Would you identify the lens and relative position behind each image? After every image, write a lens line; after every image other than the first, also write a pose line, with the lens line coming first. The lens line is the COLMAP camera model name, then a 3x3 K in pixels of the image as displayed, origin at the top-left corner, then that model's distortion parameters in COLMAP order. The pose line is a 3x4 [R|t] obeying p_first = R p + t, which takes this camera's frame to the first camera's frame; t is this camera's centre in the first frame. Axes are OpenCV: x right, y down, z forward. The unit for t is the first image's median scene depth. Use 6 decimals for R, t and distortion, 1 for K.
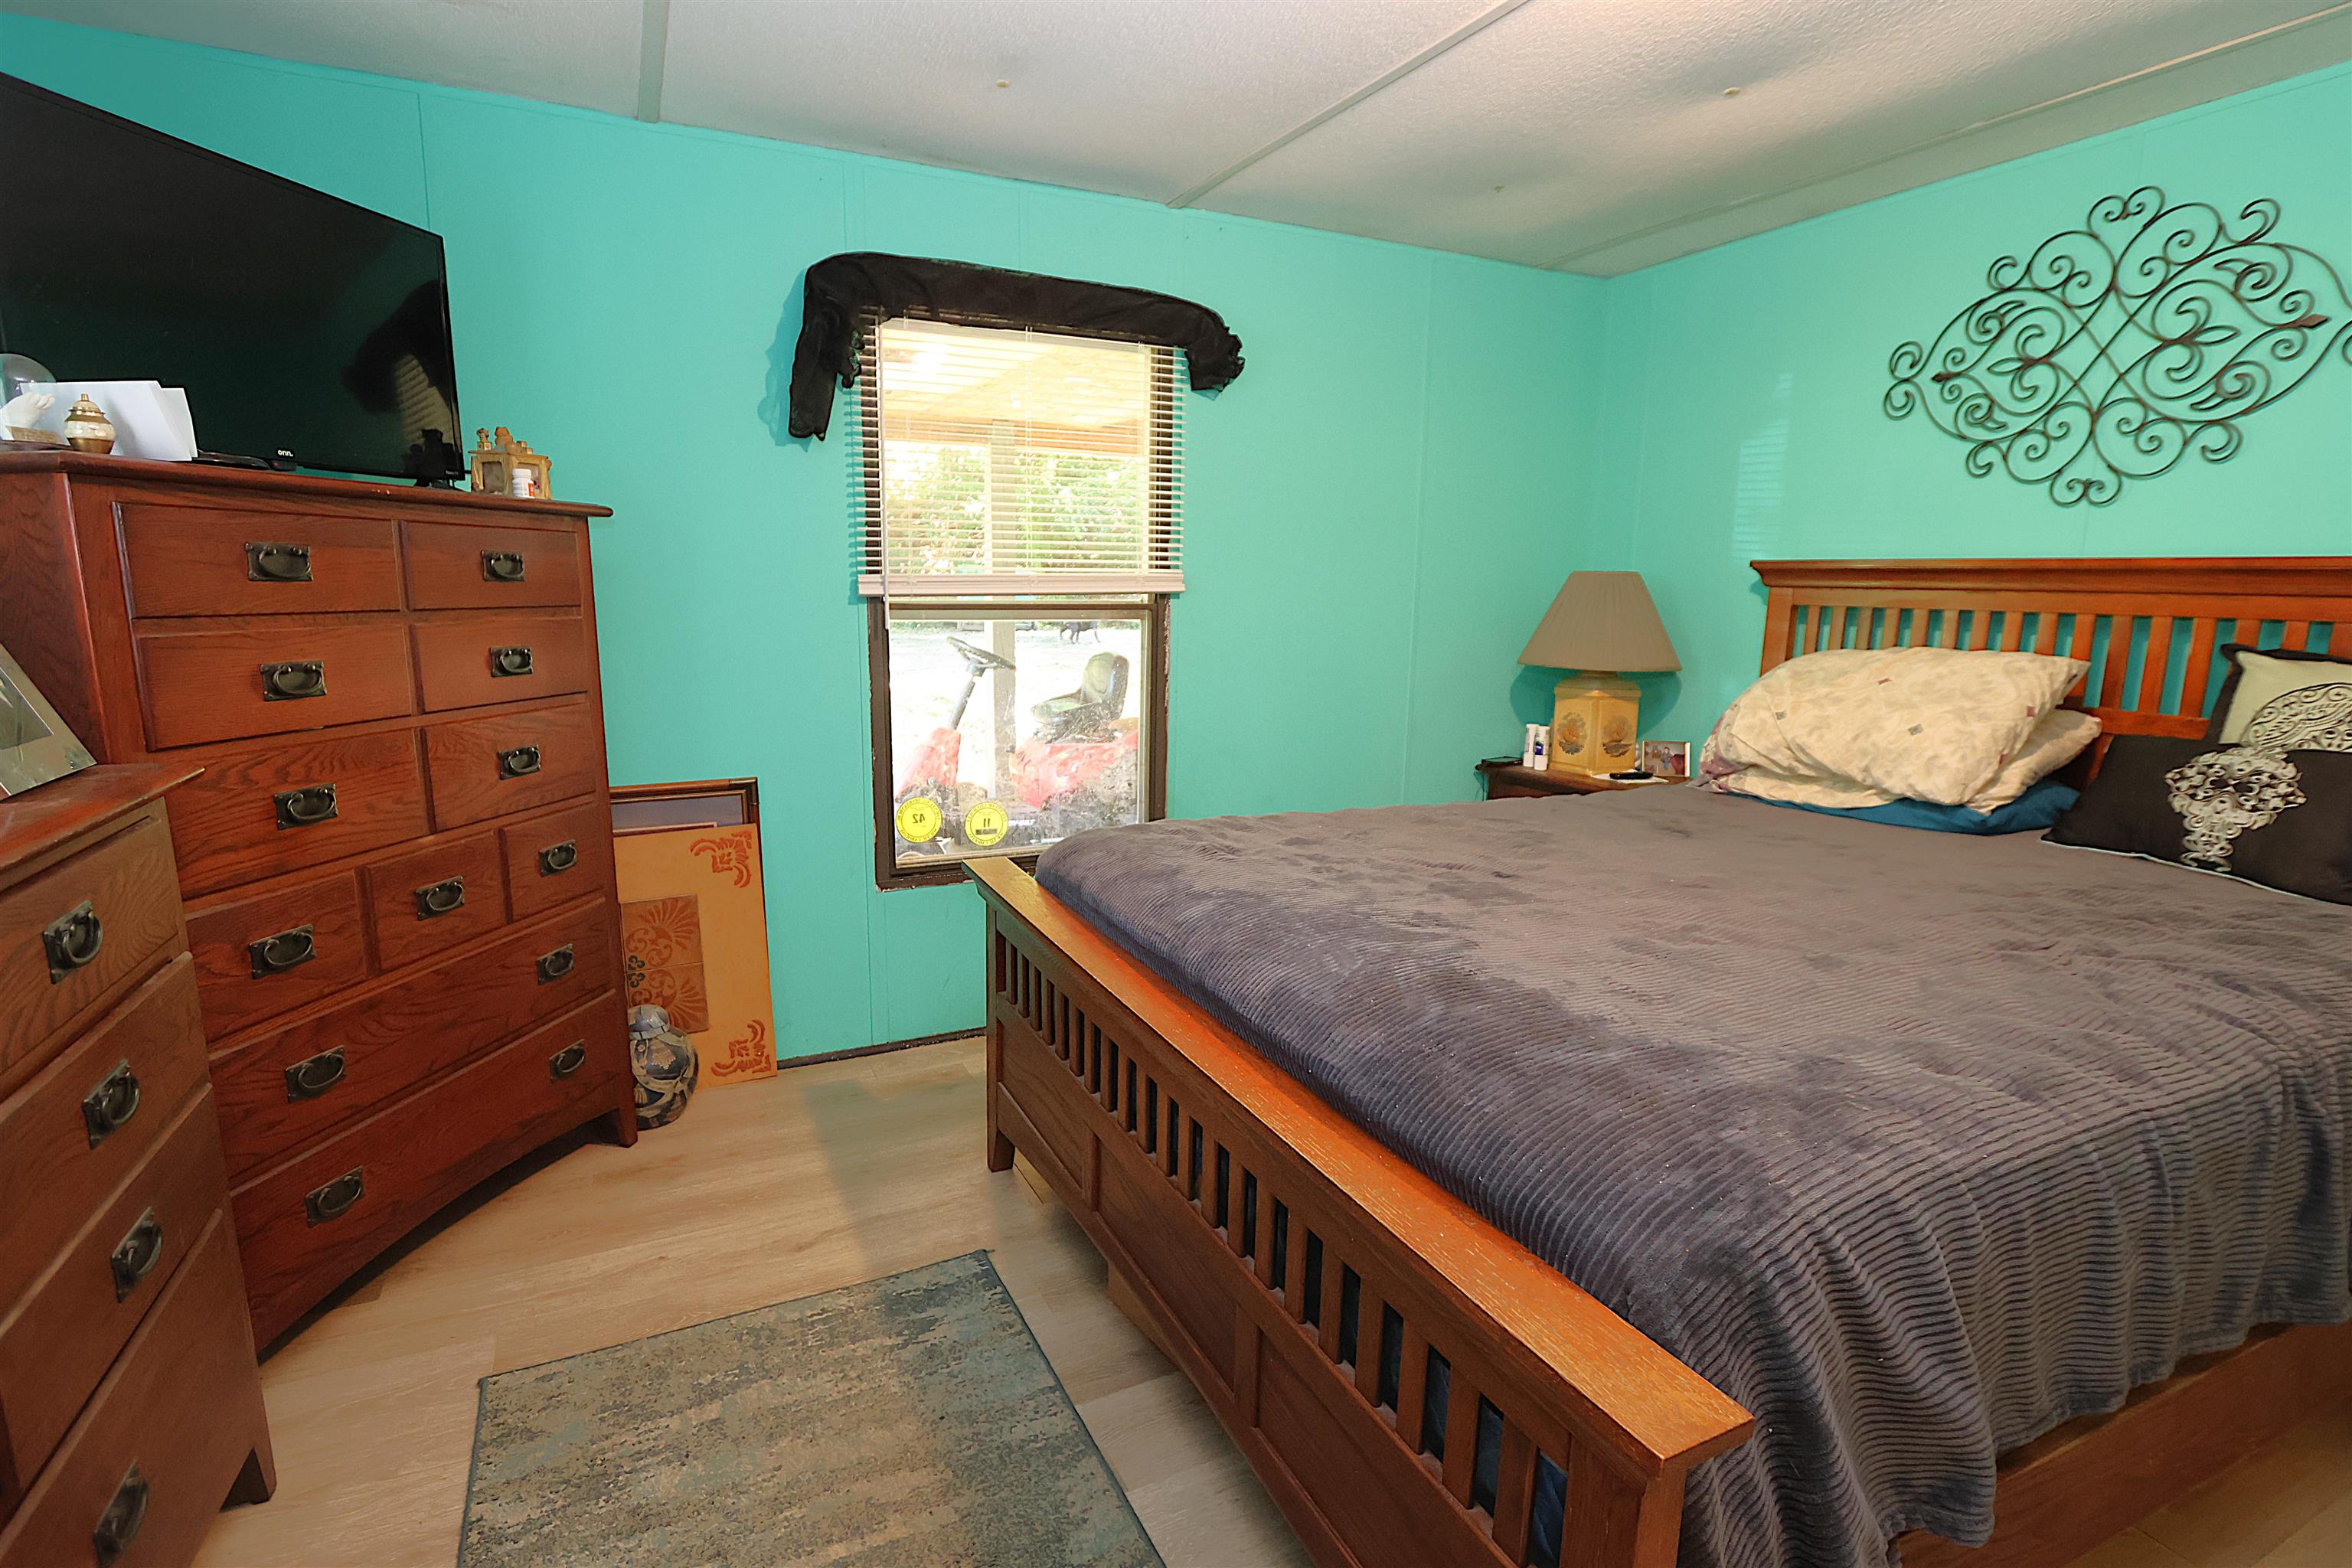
lens RADIAL K [[1137.7, 0, 1168.2], [0, 1137.7, 793.1], [0, 0, 1]] dist [-0.013530, -0.000728]
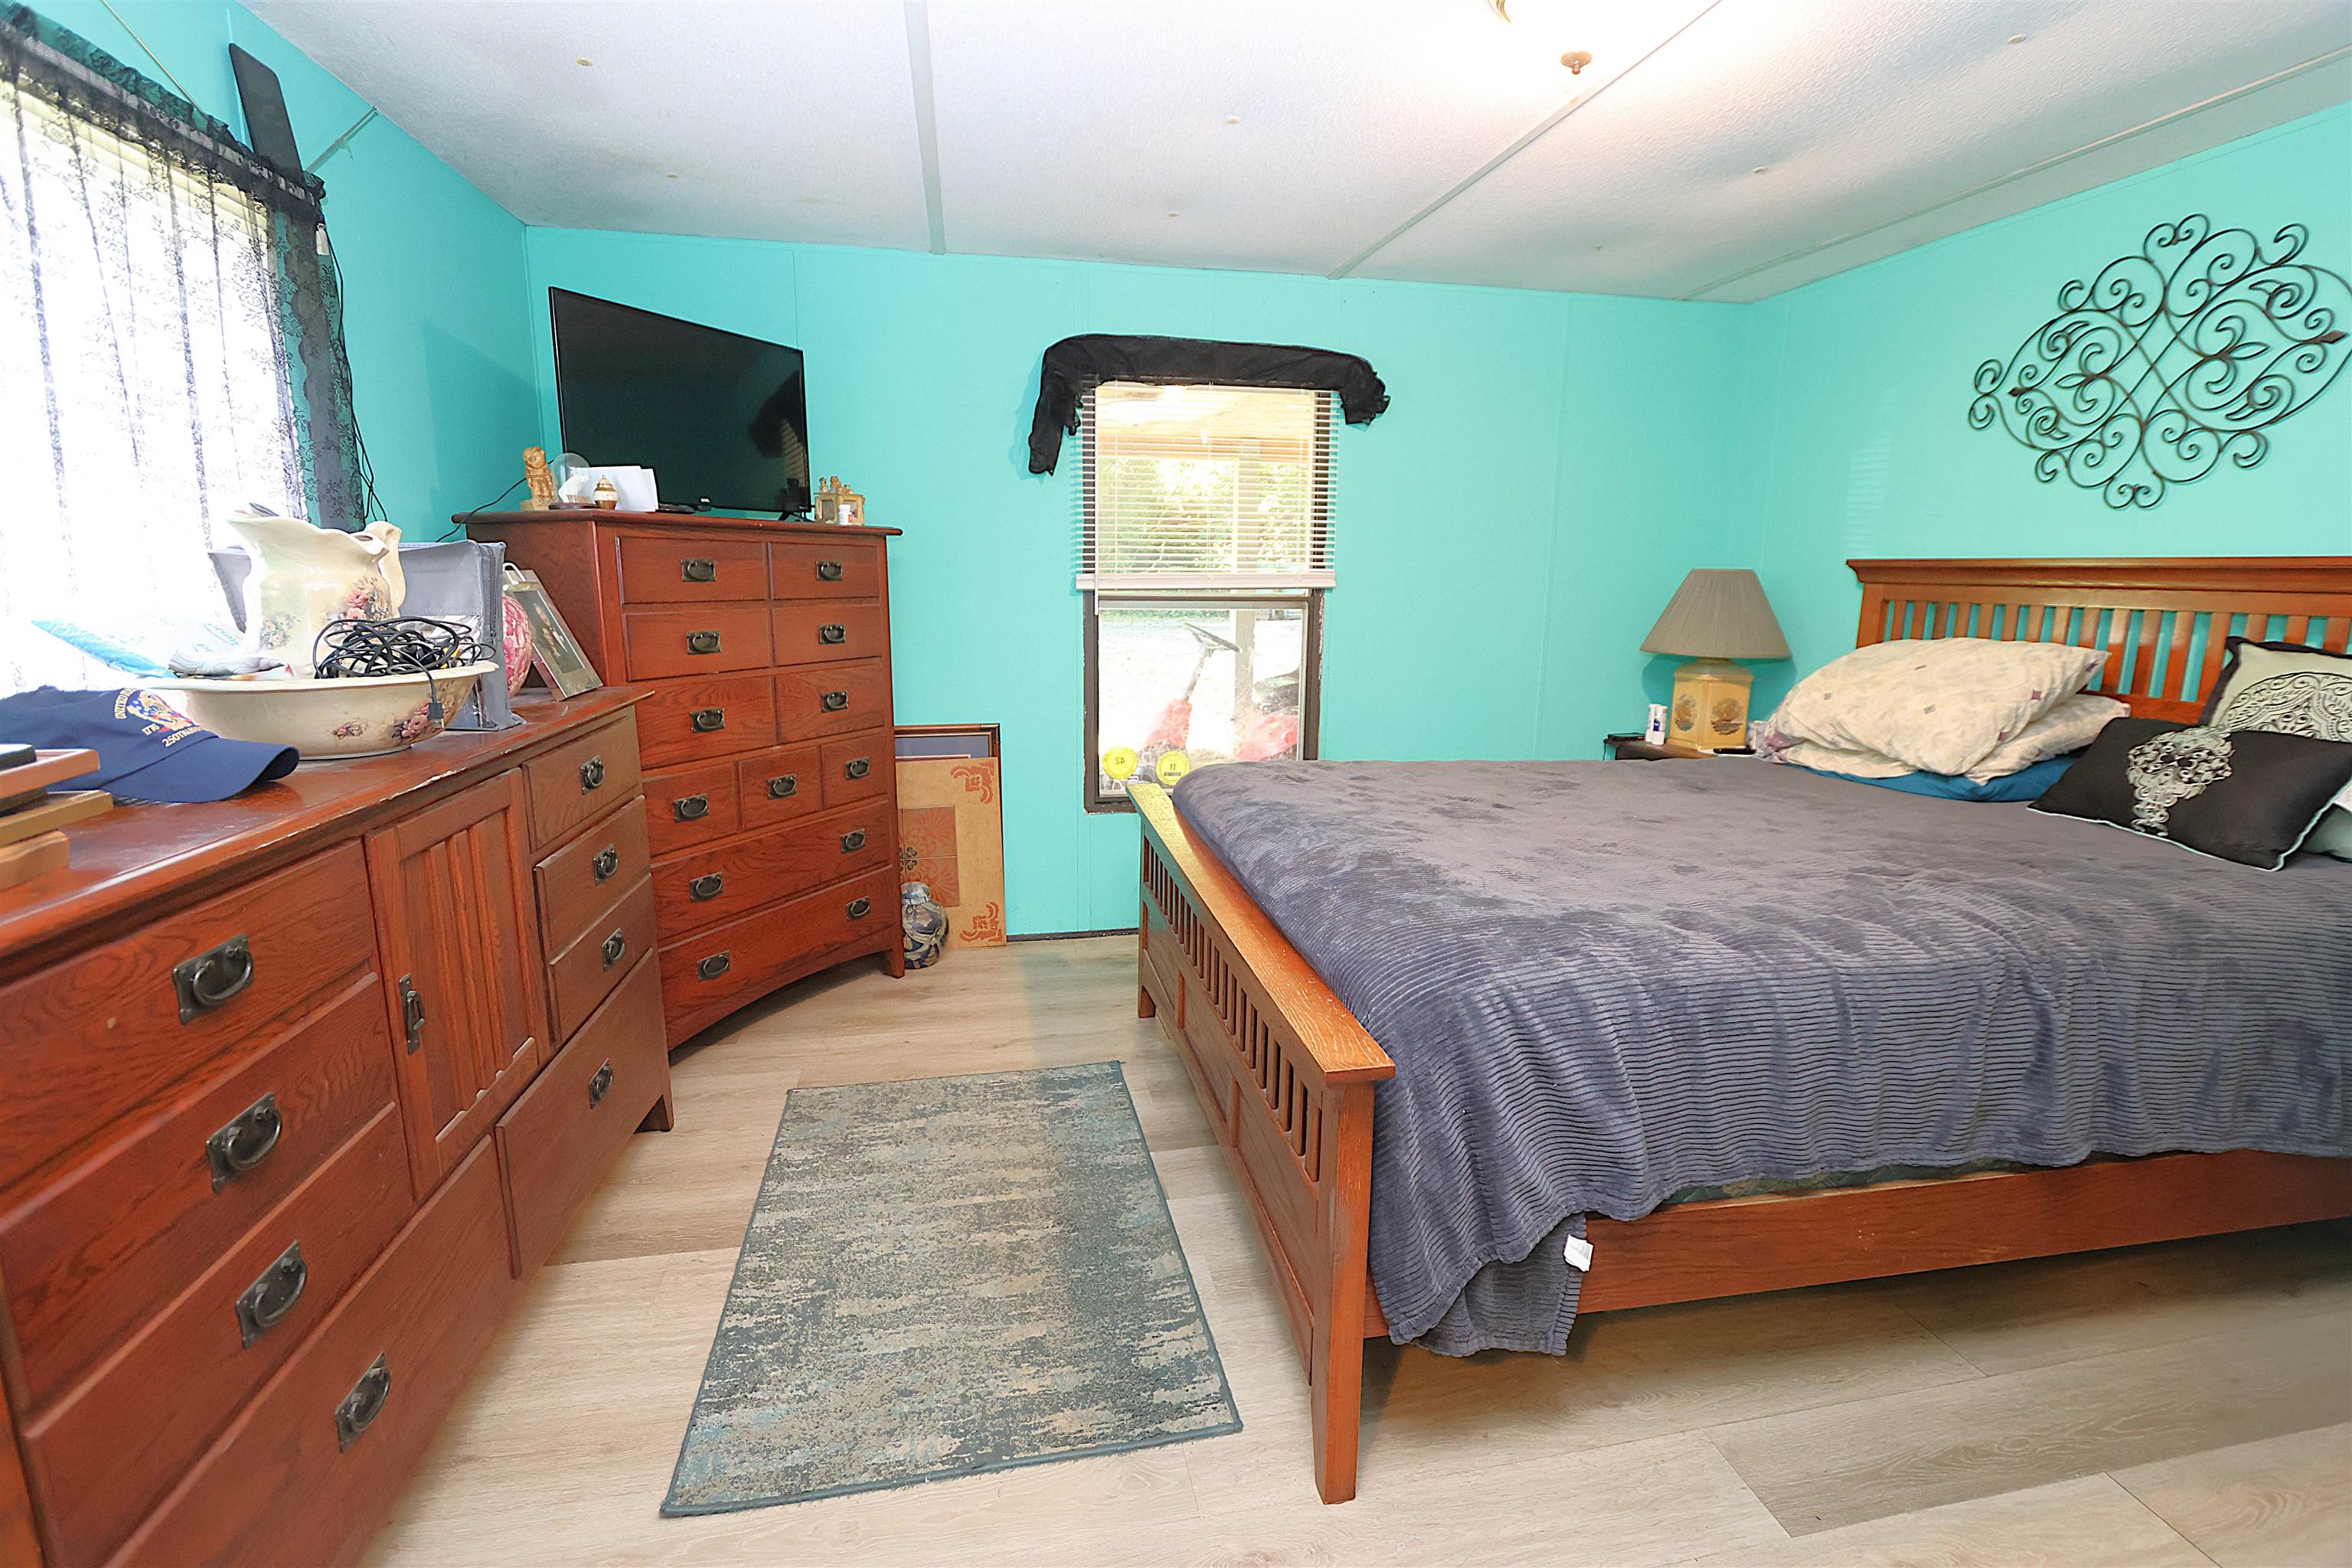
lens RADIAL K [[1076.6, 0, 1173.5], [0, 1076.6, 779.0], [0, 0, 1]] dist [-0.015709, 0.000607]
pose [[0.967264, 0.044502, -0.249841, 0.200180], [-0.043413, 0.999008, 0.009872, 0.037705], [0.250032, 0.001297, 0.968237, -0.239316]]
